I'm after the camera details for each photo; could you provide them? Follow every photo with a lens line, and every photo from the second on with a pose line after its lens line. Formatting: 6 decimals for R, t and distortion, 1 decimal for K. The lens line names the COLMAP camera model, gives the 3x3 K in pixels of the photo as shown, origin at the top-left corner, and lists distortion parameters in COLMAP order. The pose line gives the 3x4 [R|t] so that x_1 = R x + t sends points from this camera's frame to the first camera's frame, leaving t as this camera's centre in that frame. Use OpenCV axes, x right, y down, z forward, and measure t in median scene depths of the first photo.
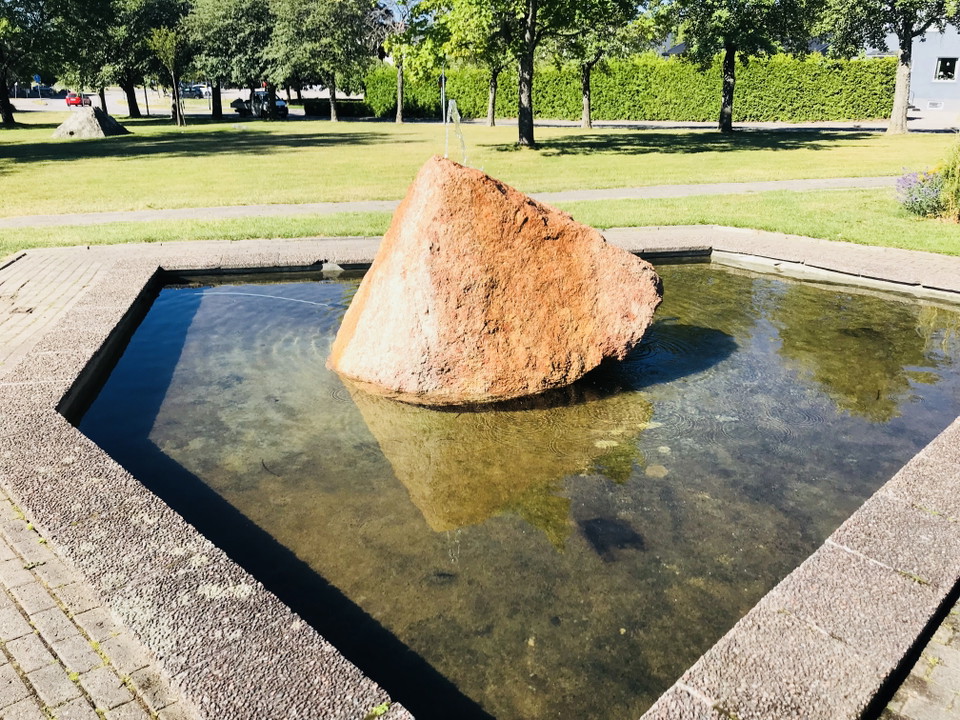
lens RADIAL K [[791.9, 0, 479.4], [0, 791.9, 354.0], [0, 0, 1]] dist [0.065779, -0.093988]
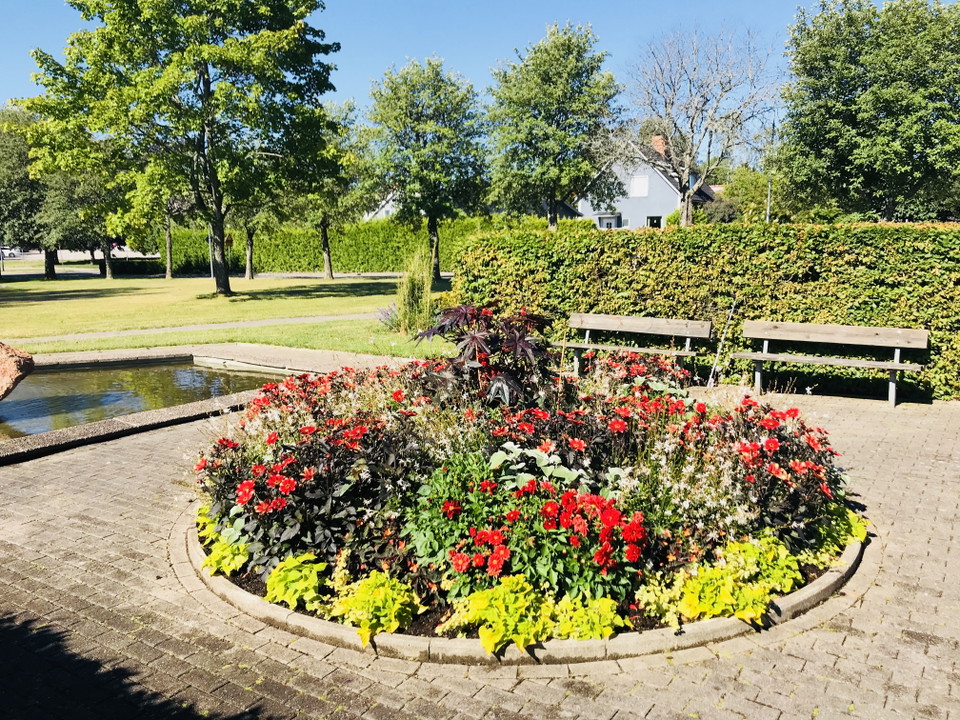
lens RADIAL K [[791.9, 0, 479.4], [0, 791.9, 354.0], [0, 0, 1]] dist [0.065779, -0.093988]
pose [[0.979224, -0.044516, 0.197833, 0.085648], [0.079956, 0.981327, -0.174944, 0.027440], [-0.186351, 0.187127, 0.964498, -0.085173]]
